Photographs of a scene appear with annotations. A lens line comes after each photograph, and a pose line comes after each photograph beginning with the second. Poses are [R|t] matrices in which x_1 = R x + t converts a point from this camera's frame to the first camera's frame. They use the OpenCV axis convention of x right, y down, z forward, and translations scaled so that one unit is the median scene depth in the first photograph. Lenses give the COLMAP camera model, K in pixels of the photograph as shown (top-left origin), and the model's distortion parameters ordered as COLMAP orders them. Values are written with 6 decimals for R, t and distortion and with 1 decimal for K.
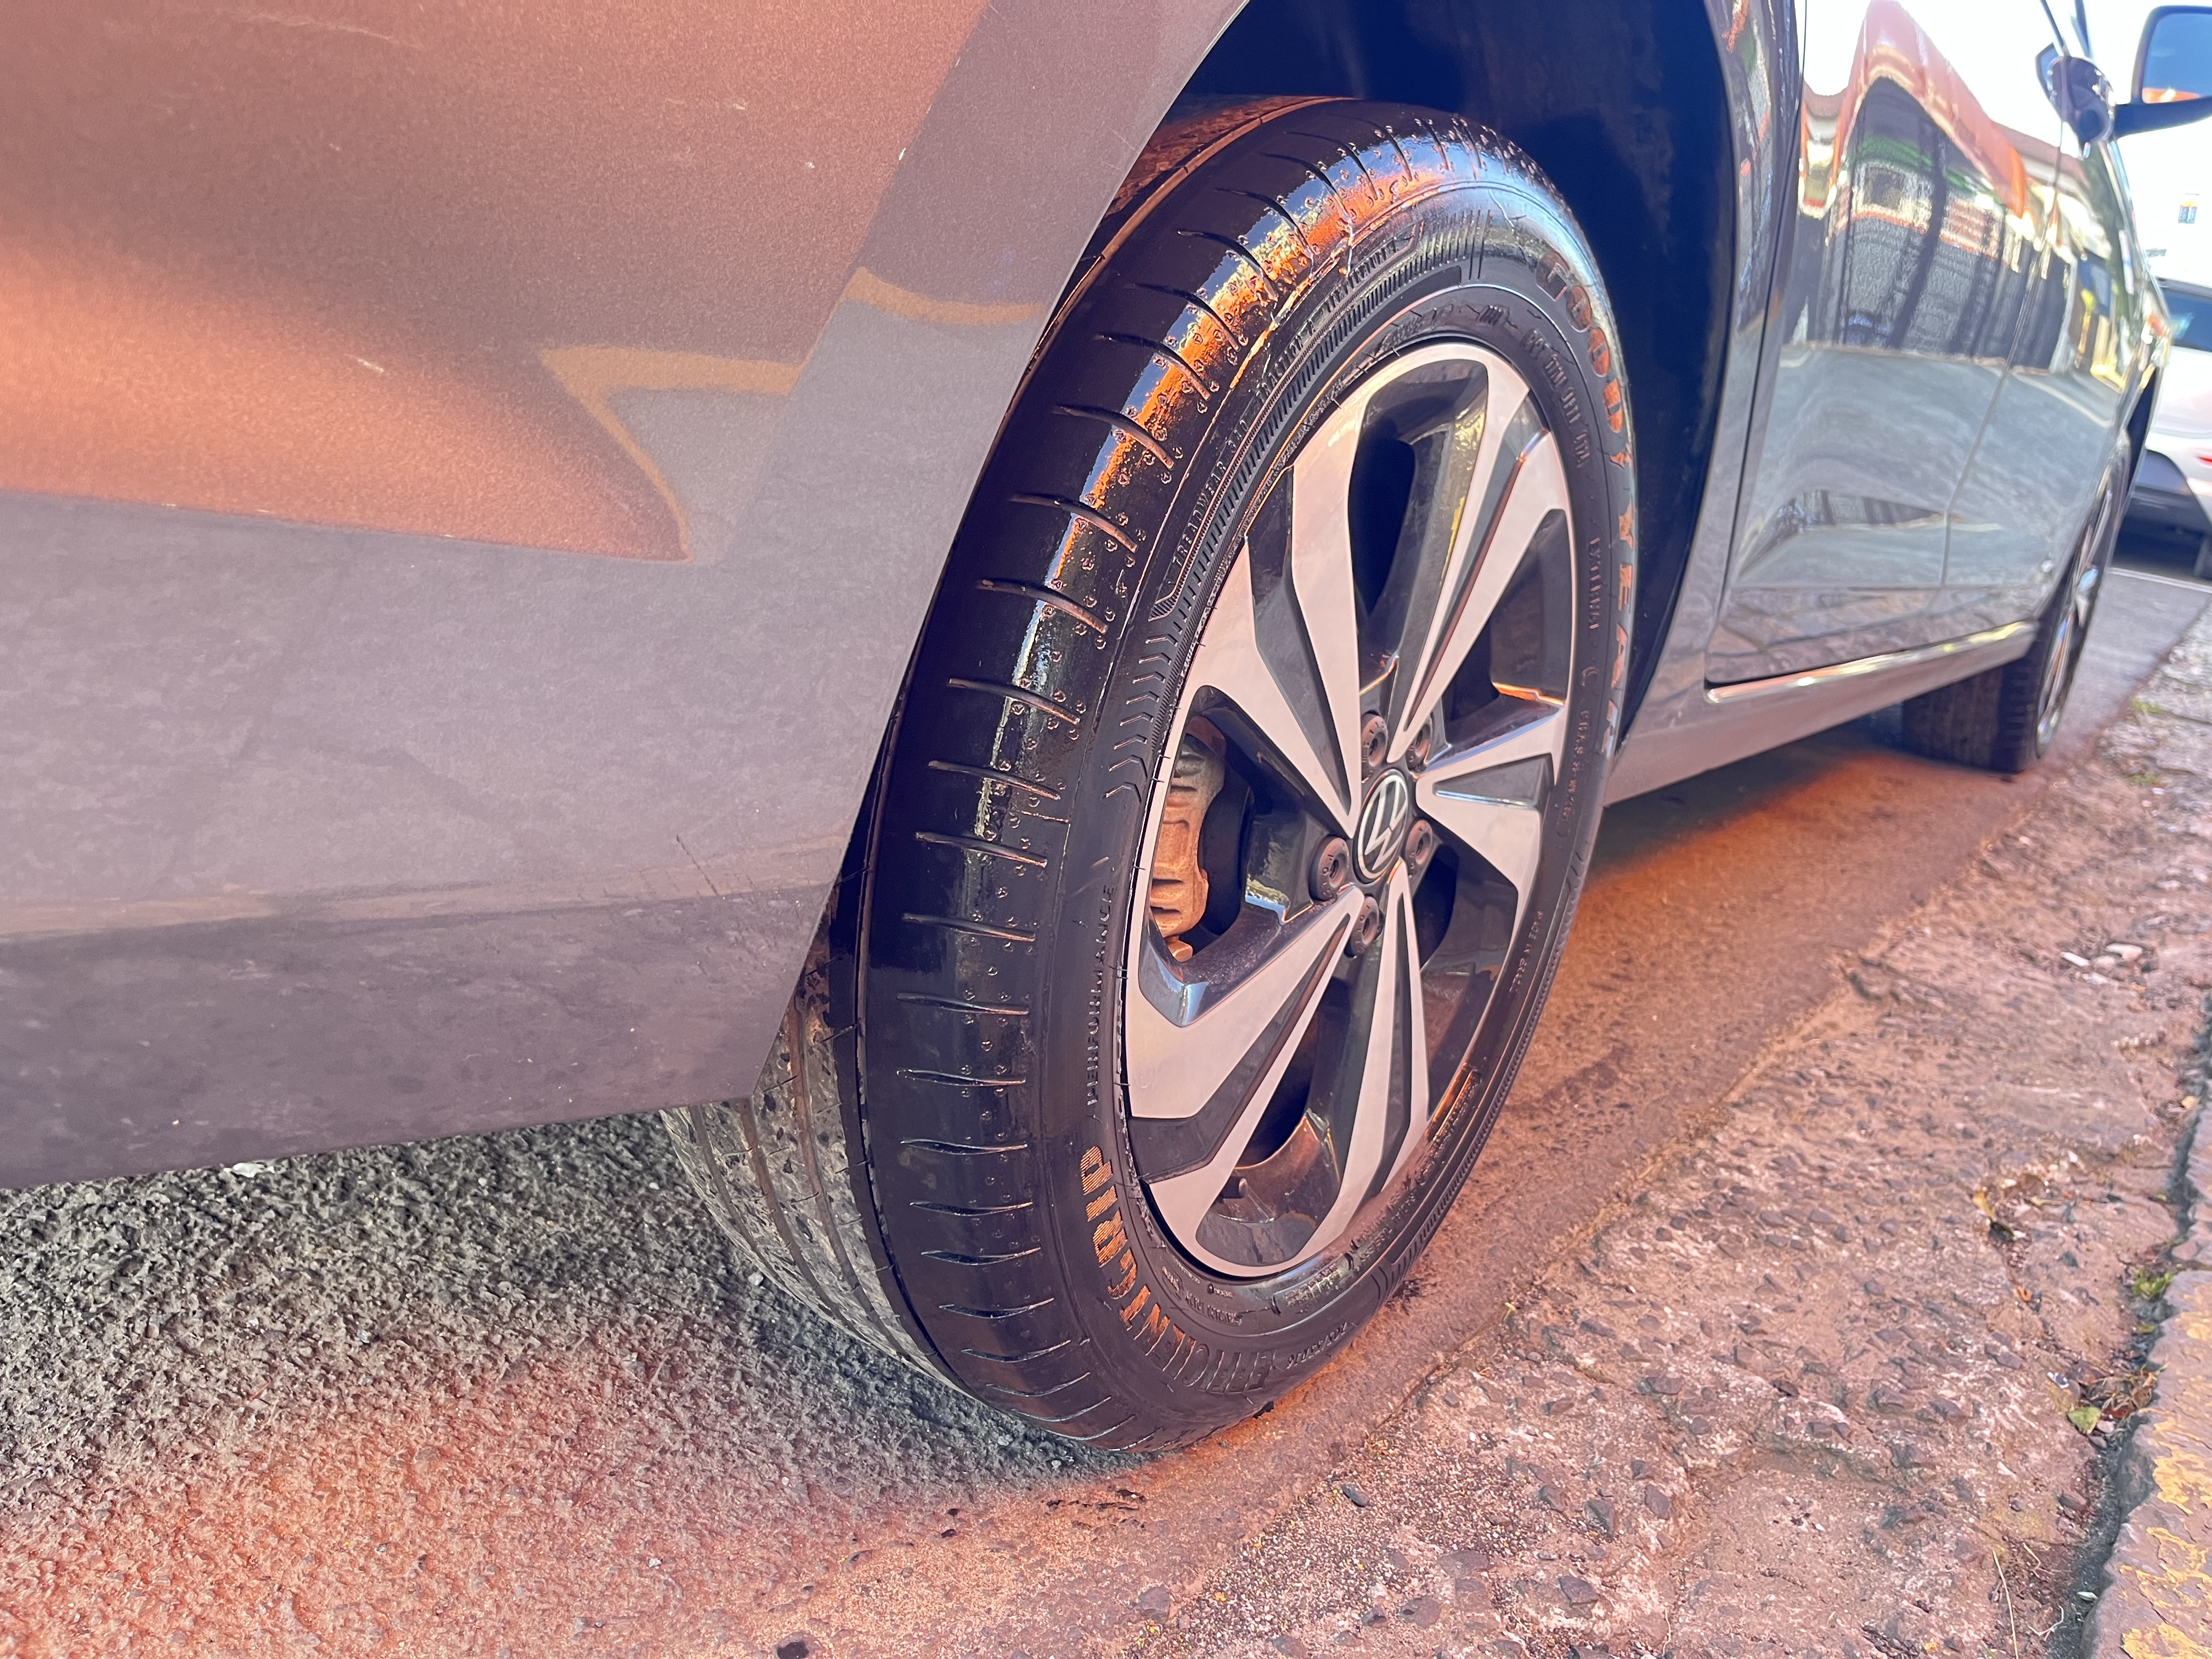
lens RADIAL K [[1630.8, 0, 1106.0], [0, 1630.8, 829.5], [0, 0, 1]] dist [0.008622, 0.001811]
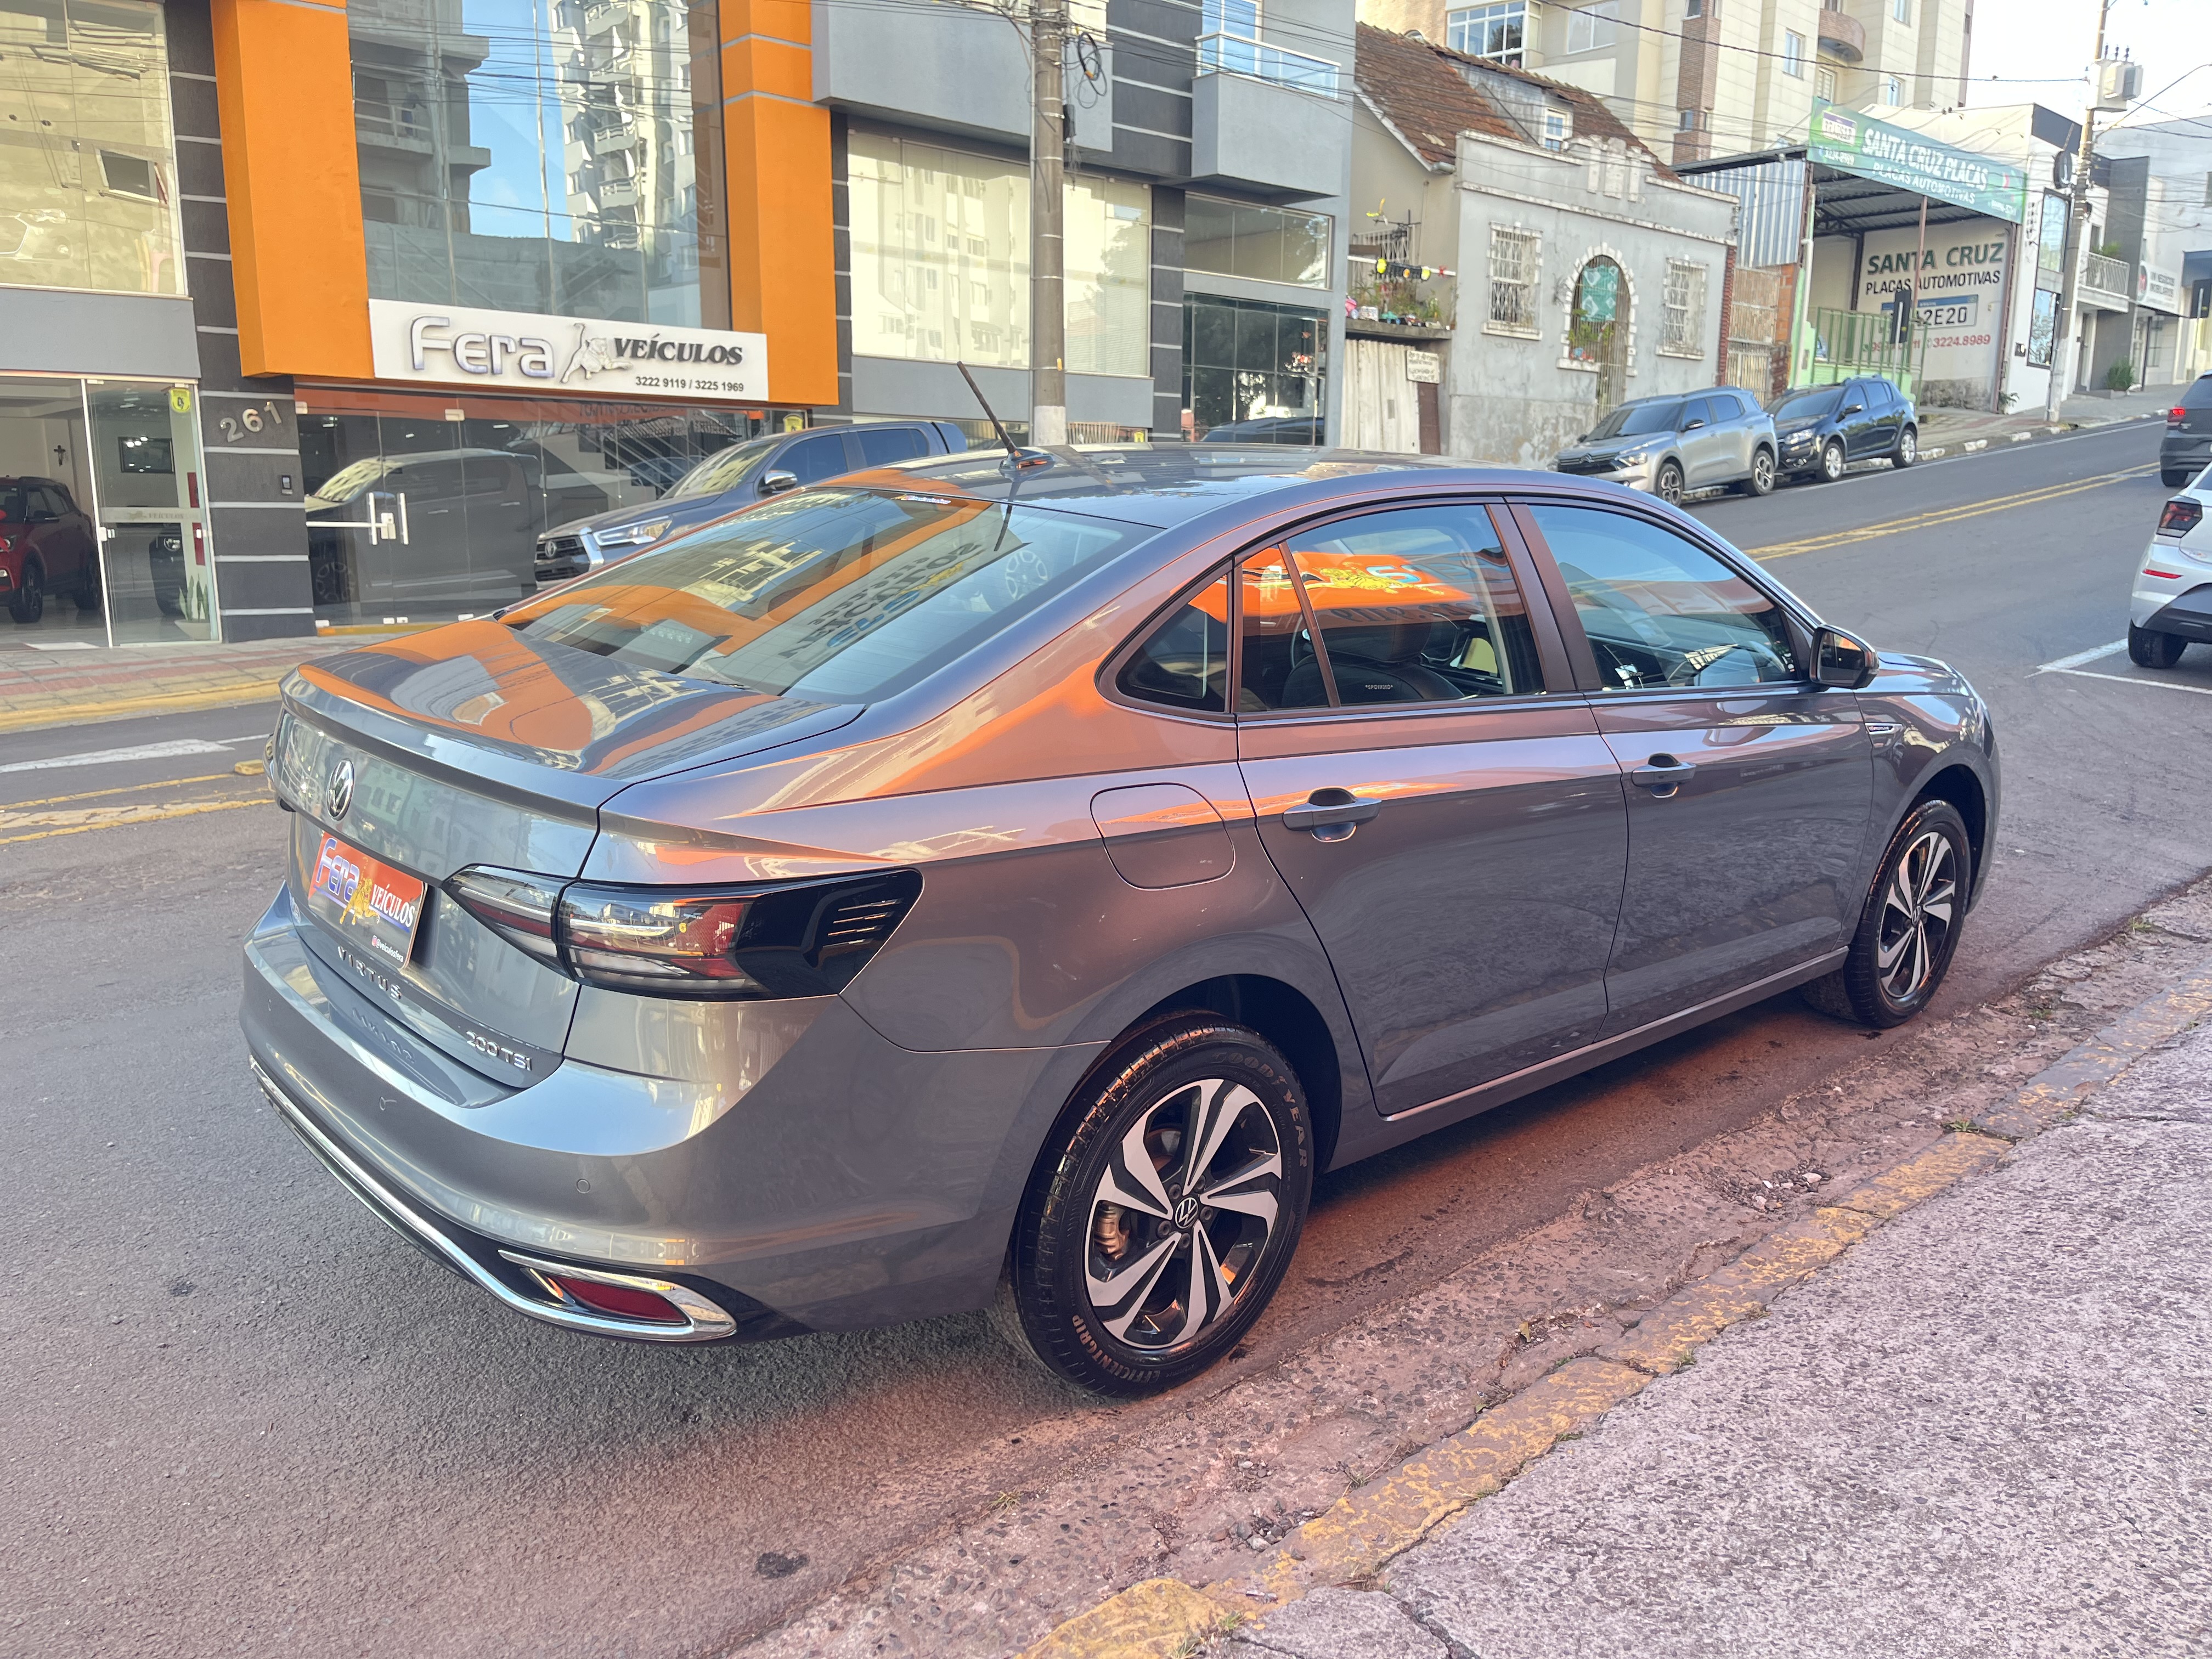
lens RADIAL K [[1630.8, 0, 1106.0], [0, 1630.8, 829.5], [0, 0, 1]] dist [0.008622, 0.001811]
pose [[0.965728, -0.056196, -0.253400, 0.887896], [0.045808, 0.997857, -0.046715, -0.626582], [0.255482, 0.033507, 0.966233, -2.259715]]
